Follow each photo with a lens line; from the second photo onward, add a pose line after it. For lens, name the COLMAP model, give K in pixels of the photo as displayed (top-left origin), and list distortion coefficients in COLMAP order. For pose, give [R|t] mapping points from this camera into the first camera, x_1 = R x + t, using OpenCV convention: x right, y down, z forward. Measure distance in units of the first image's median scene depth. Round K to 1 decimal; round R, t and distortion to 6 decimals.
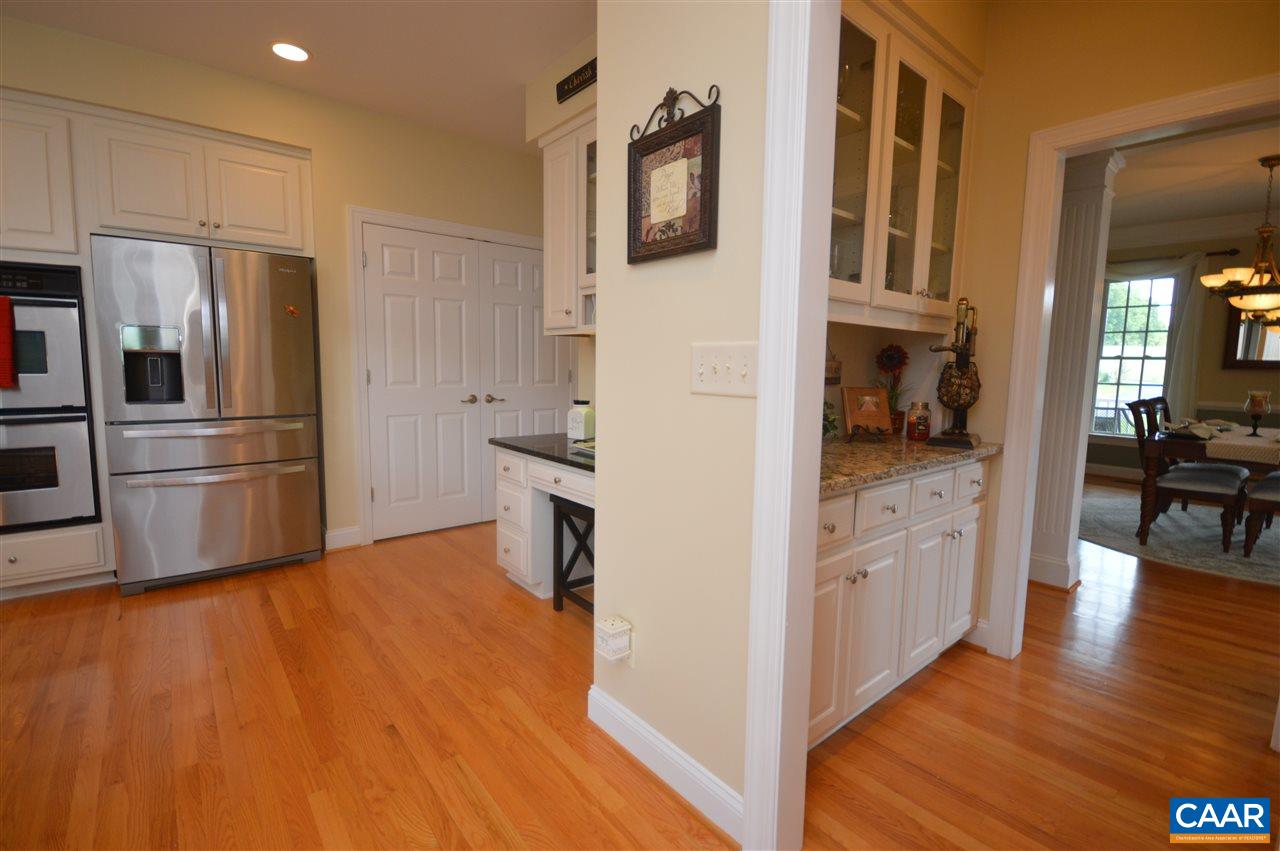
lens RADIAL K [[571.4, 0, 640.1], [0, 571.4, 418.9], [0, 0, 1]] dist [-0.002643, -0.003146]
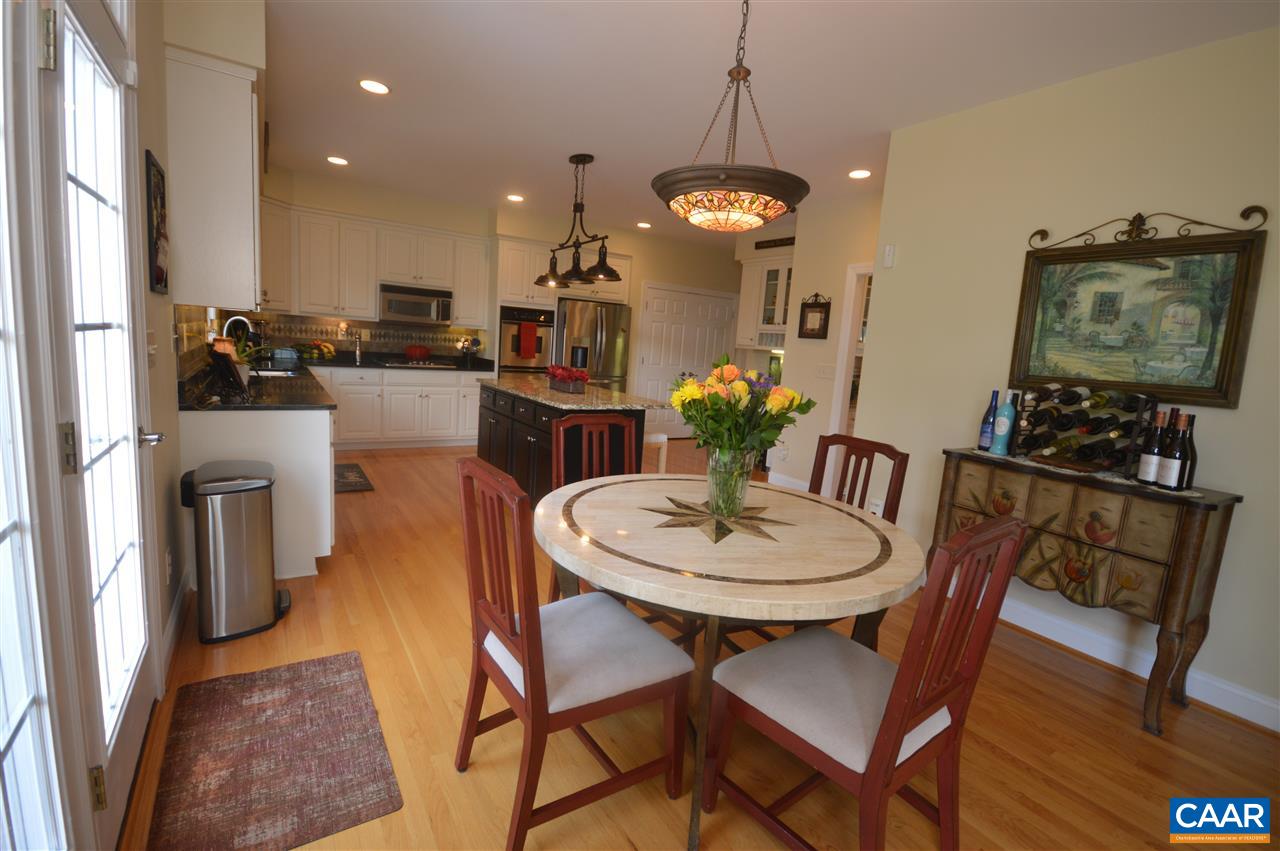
lens RADIAL K [[571.4, 0, 643.9], [0, 571.4, 419.1], [0, 0, 1]] dist [-0.002643, -0.003146]
pose [[0.992231, 0.071061, -0.102117, -0.320022], [-0.067965, 0.997126, 0.033486, 0.092653], [0.104203, -0.026286, 0.994209, -1.443959]]
